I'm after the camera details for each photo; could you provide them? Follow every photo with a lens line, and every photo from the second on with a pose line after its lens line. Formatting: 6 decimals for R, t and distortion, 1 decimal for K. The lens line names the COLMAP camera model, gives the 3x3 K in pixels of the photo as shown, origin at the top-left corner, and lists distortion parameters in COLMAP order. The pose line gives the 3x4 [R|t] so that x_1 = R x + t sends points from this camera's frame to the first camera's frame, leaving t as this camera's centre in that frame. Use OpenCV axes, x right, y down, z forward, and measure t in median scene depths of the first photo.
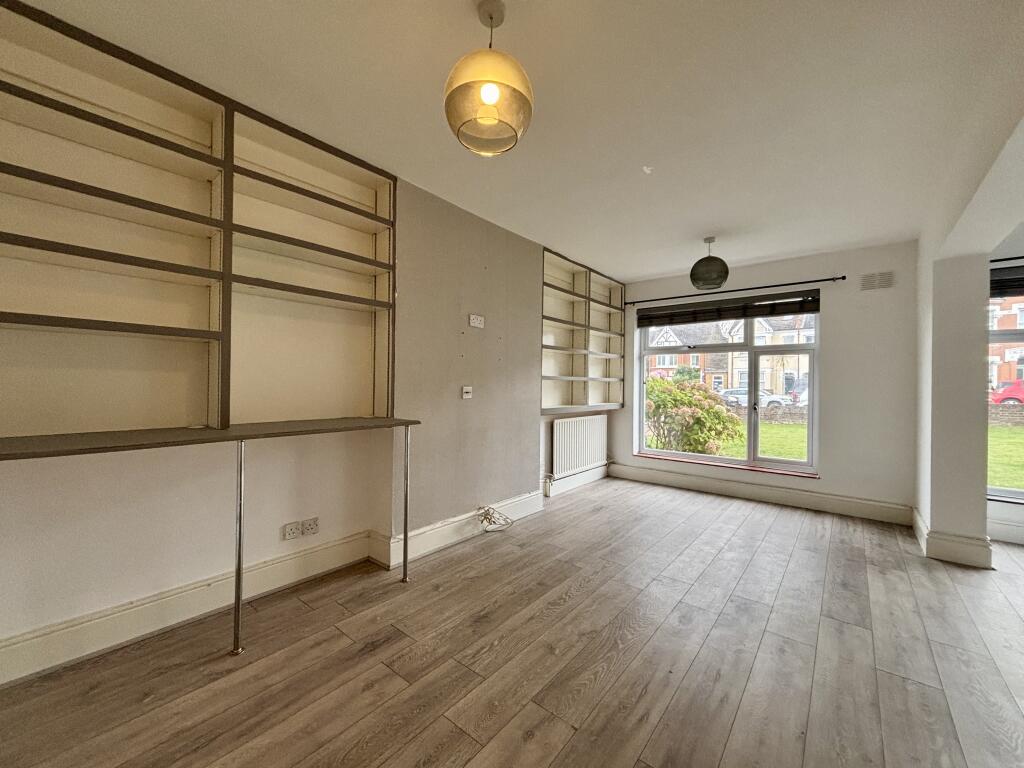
lens RADIAL K [[412.2, 0, 513.4], [0, 412.2, 384.9], [0, 0, 1]] dist [0.001529, -0.000089]
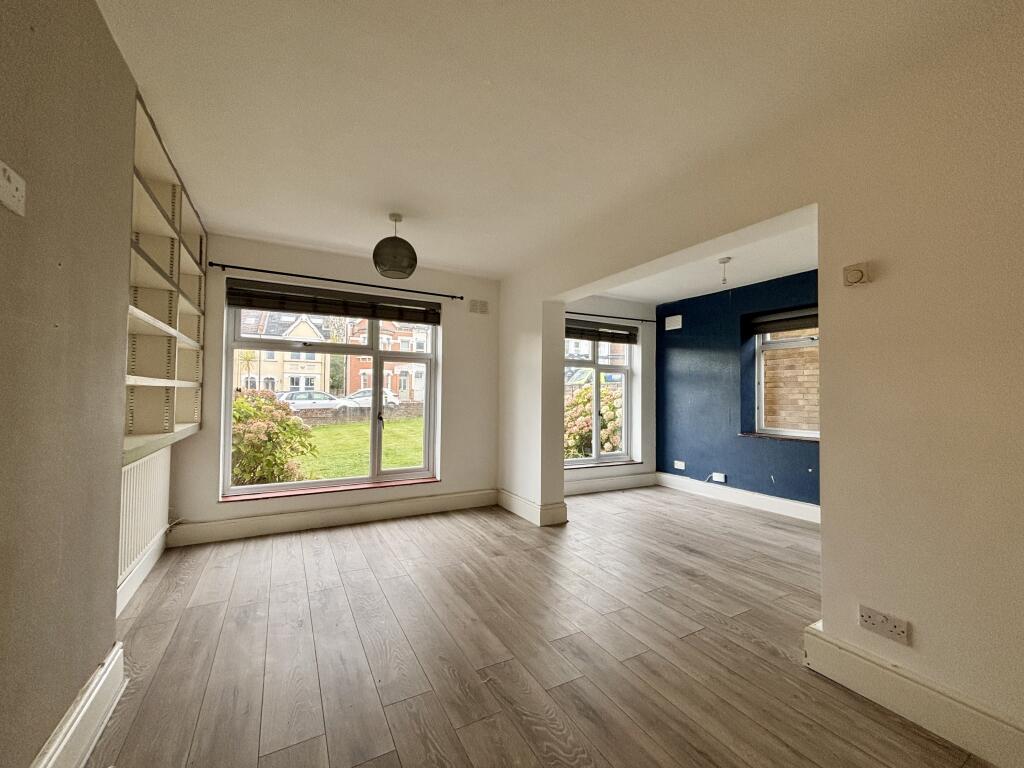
lens RADIAL K [[412.2, 0, 515.2], [0, 412.2, 385.3], [0, 0, 1]] dist [0.001529, -0.000089]
pose [[0.373087, 0.012073, 0.927718, -0.166225], [-0.006836, 0.999924, -0.010263, -0.010452], [-0.927771, -0.002513, 0.373141, 0.405820]]
